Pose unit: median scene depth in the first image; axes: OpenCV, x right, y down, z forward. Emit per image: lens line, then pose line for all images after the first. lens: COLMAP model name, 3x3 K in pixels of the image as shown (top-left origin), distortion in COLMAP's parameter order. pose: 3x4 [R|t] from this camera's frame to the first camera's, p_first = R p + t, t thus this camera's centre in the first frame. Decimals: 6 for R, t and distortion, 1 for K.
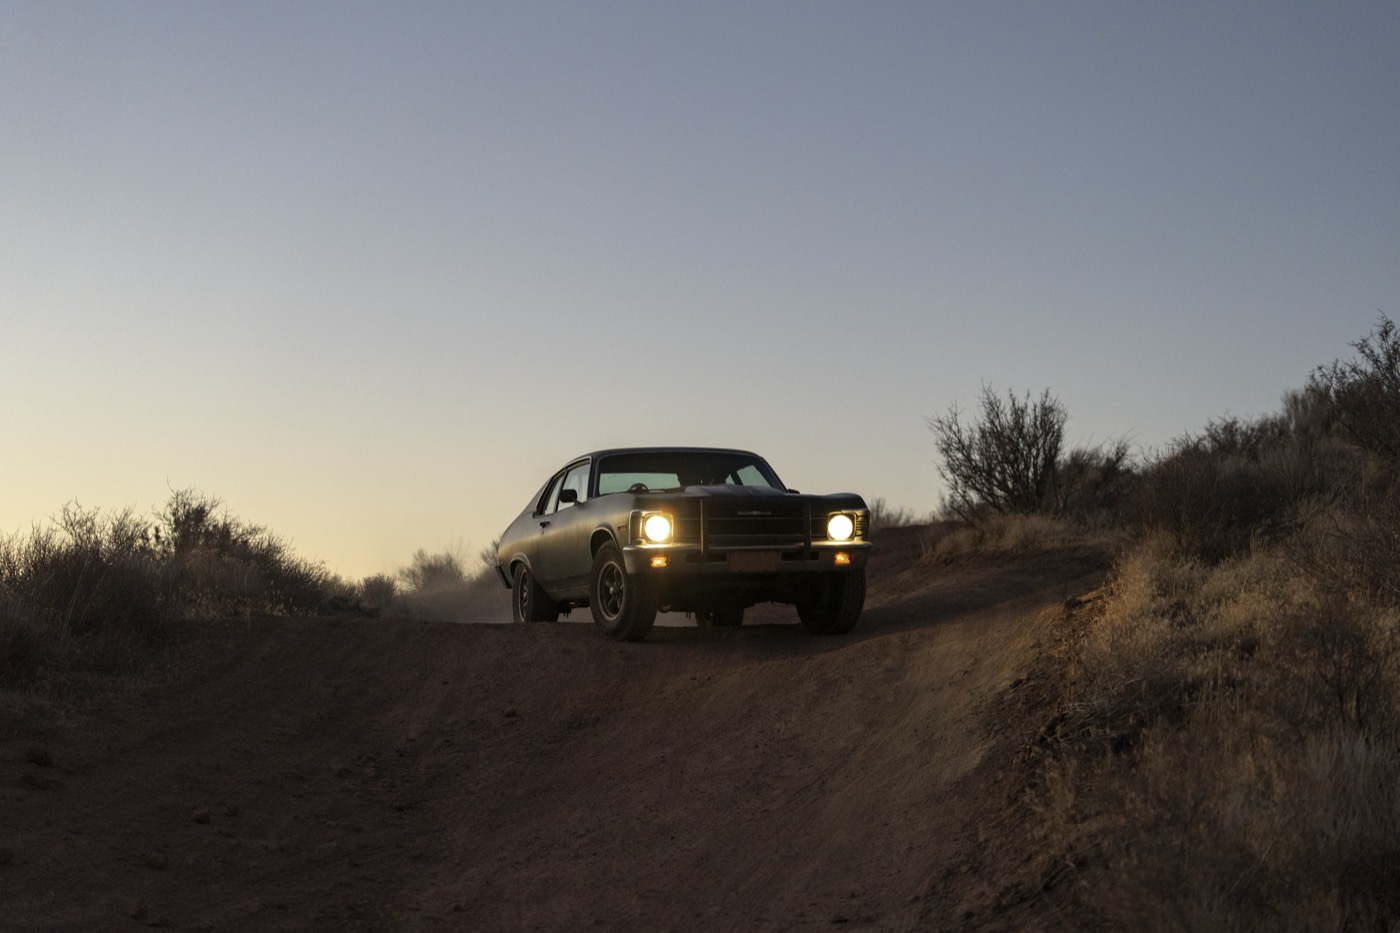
lens RADIAL K [[2881.1, 0, 700.0], [0, 2881.1, 466.5], [0, 0, 1]] dist [0.016114, 0.328124]
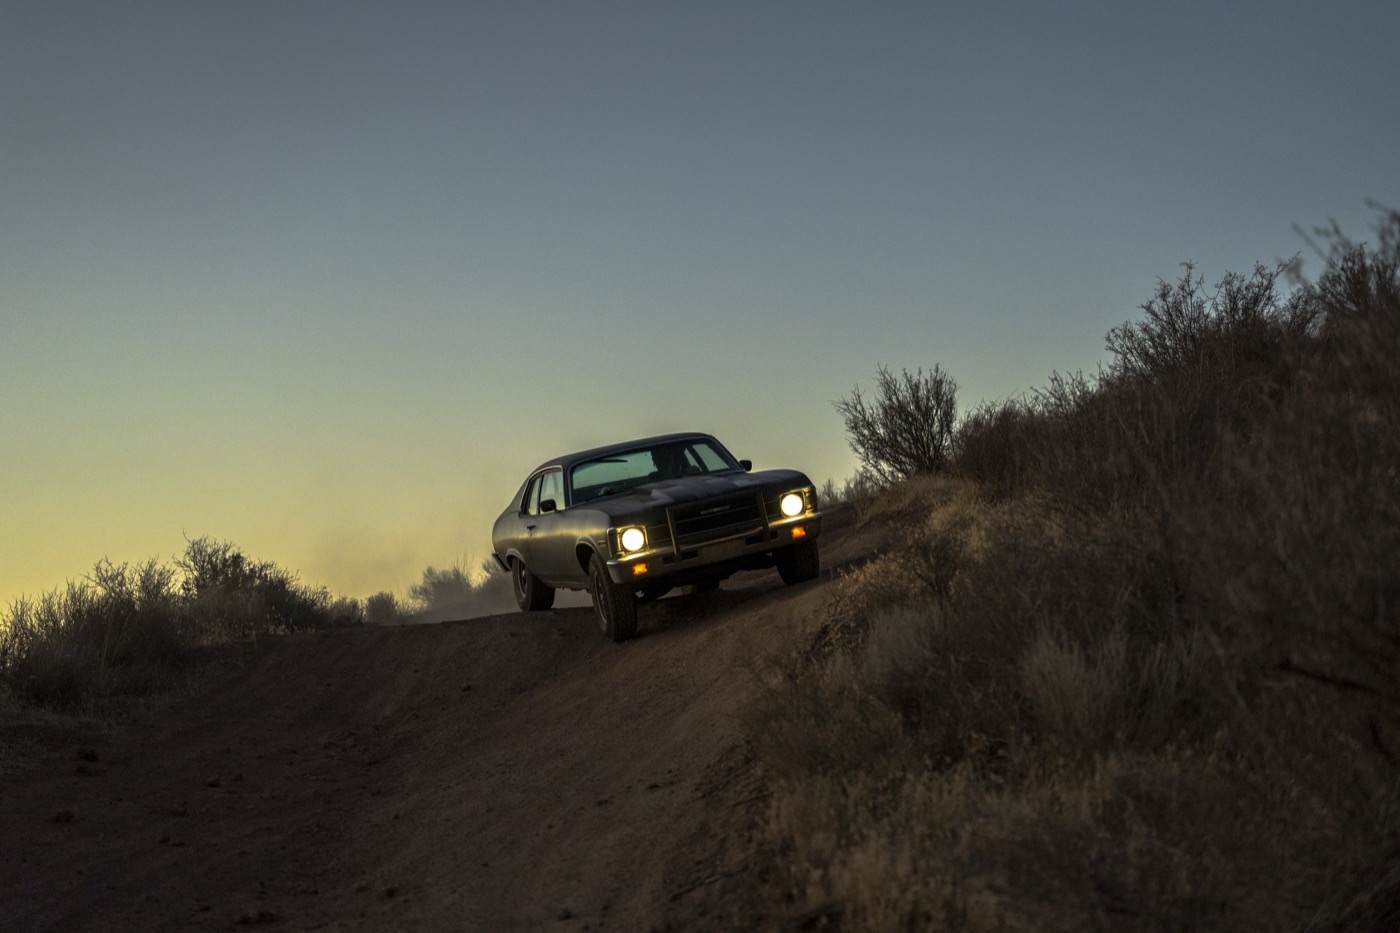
lens RADIAL K [[2780.4, 0, 700.0], [0, 2780.4, 466.5], [0, 0, 1]] dist [0.052717, -0.092127]
pose [[0.993348, -0.115076, -0.004130, 0.027679], [0.115087, 0.993353, 0.002392, -0.000143], [0.003828, -0.002851, 0.999989, -0.108508]]
